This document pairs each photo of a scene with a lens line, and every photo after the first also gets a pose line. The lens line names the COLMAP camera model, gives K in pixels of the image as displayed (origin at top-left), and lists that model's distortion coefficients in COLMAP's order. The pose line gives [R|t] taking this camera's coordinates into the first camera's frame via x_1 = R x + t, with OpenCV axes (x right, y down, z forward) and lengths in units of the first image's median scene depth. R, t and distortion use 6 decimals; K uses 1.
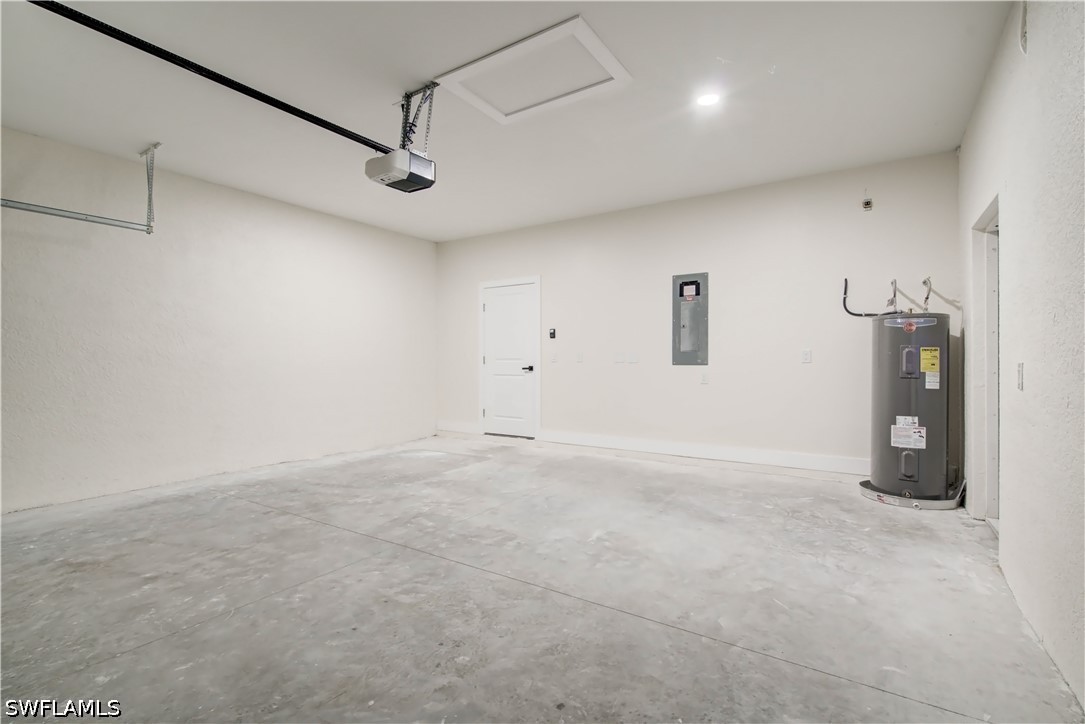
lens RADIAL K [[500.0, 0, 542.5], [0, 500.0, 362.0], [0, 0, 1]] dist [-0.000731, -0.000326]
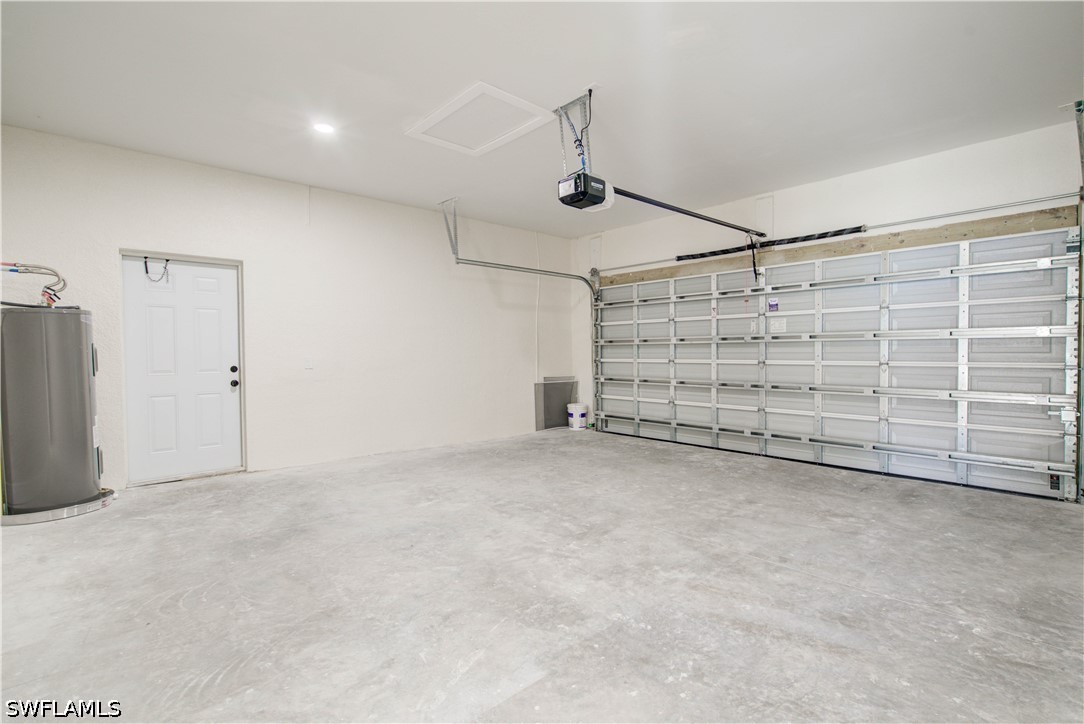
lens RADIAL K [[499.6, 0, 542.0], [0, 499.6, 362.0], [0, 0, 1]] dist [-0.000731, -0.000326]
pose [[-0.969955, 0.002797, 0.243270, -0.443814], [0.009768, 0.999575, 0.027457, -0.017775], [-0.243090, 0.029008, -0.969570, 2.075222]]
